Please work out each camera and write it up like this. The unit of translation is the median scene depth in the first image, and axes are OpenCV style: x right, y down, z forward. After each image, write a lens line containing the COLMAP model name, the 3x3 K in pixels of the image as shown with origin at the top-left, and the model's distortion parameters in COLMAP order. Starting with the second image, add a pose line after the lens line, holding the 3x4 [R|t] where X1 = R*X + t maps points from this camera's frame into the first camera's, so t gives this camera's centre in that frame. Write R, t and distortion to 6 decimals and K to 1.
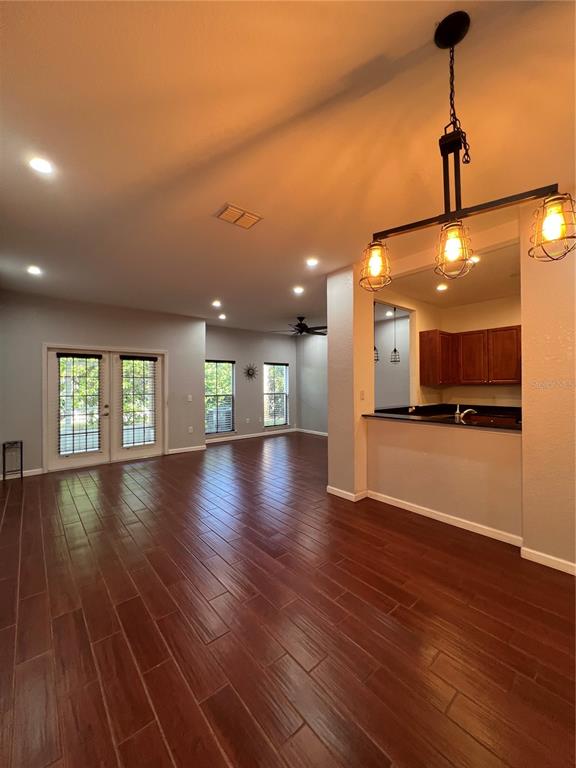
lens RADIAL K [[305.3, 0, 291.9], [0, 305.3, 381.3], [0, 0, 1]] dist [-0.006437, 0.000305]
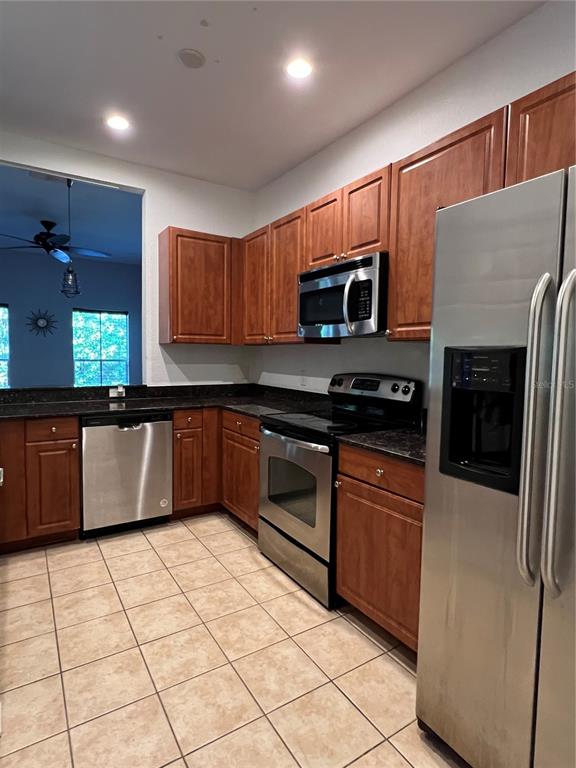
lens RADIAL K [[425.4, 0, 292.3], [0, 425.4, 382.5], [0, 0, 1]] dist [0.002226, -0.000752]
pose [[0.989721, 0.033371, -0.139067, 0.648844], [-0.022435, 0.996584, 0.079480, 0.013823], [0.141244, -0.075543, 0.987088, 0.297471]]
